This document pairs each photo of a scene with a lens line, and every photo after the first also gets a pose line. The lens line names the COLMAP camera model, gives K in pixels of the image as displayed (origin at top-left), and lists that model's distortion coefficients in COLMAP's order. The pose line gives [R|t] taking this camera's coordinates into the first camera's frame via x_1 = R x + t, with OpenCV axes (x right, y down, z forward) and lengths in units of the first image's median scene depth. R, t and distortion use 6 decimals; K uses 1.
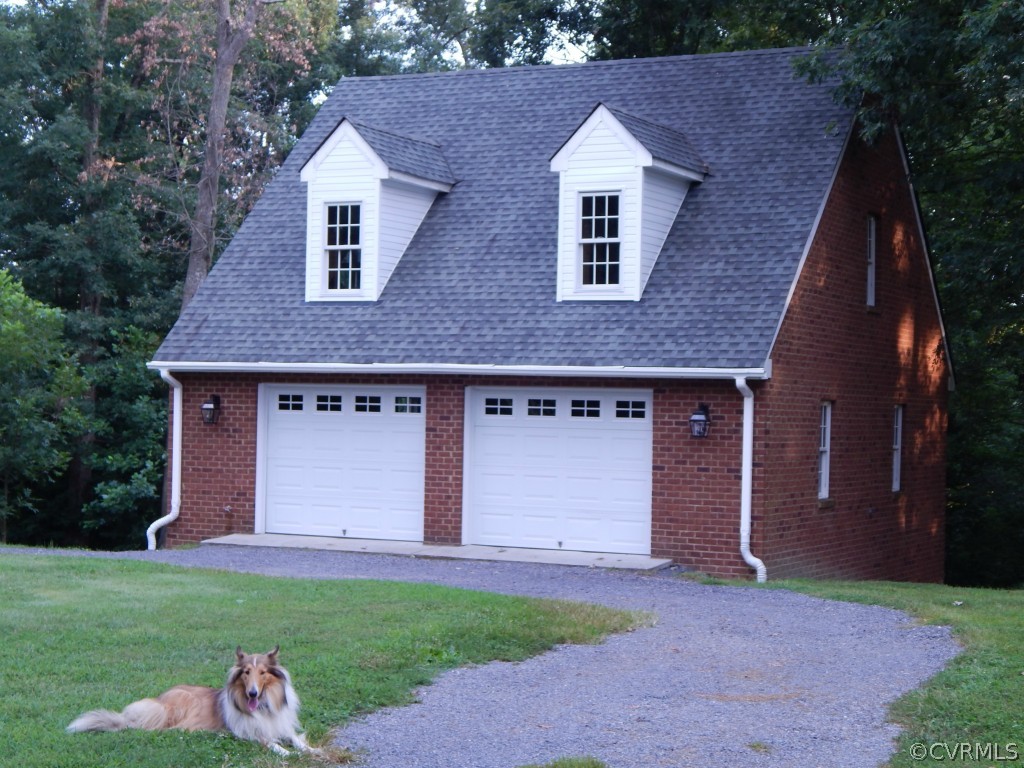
lens RADIAL K [[1798.4, 0, 512.0], [0, 1798.4, 384.0], [0, 0, 1]] dist [0.018763, -0.123738]
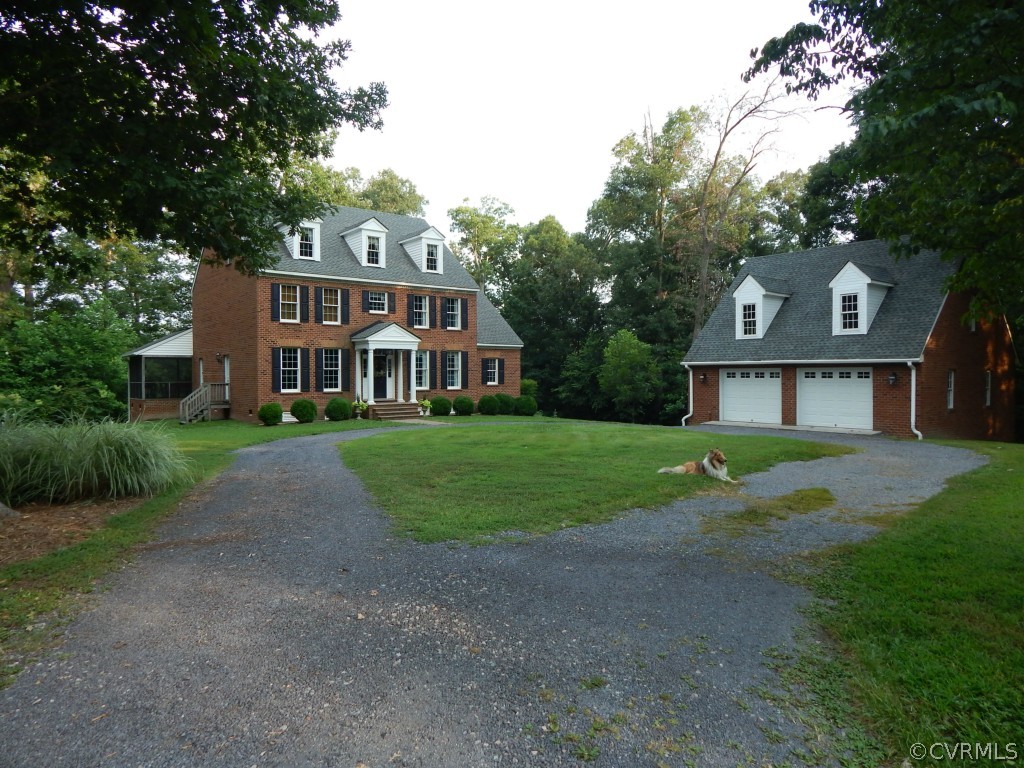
lens RADIAL K [[668.4, 0, 512.0], [0, 668.4, 384.0], [0, 0, 1]] dist [-0.008116, -0.008059]
pose [[0.900922, -0.017107, -0.433645, 0.023200], [0.027222, 0.999483, 0.017126, -0.003404], [0.433127, -0.027234, 0.900921, -0.108163]]
